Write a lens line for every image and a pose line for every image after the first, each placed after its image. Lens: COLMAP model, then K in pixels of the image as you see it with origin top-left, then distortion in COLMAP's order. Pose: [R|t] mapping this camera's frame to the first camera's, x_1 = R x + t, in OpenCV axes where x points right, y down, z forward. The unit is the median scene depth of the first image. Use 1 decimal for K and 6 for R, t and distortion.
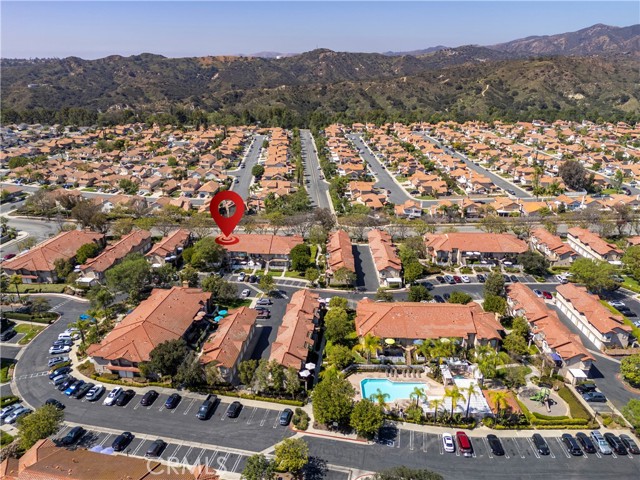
lens RADIAL K [[472.1, 0, 321.0], [0, 472.1, 239.5], [0, 0, 1]] dist [-0.014590, -0.002301]
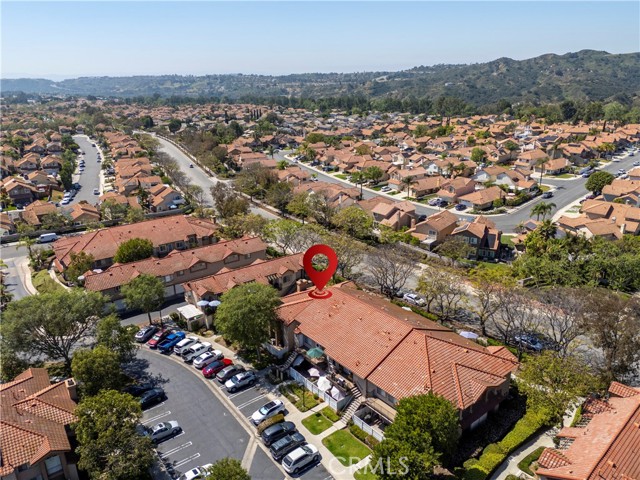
lens RADIAL K [[472.1, 0, 319.8], [0, 472.1, 240.7], [0, 0, 1]] dist [-0.014590, -0.002301]
pose [[0.653330, 0.217751, -0.725082, 0.017047], [-0.230746, 0.969448, 0.083225, -0.015571], [0.721052, 0.112936, 0.683615, 0.120769]]
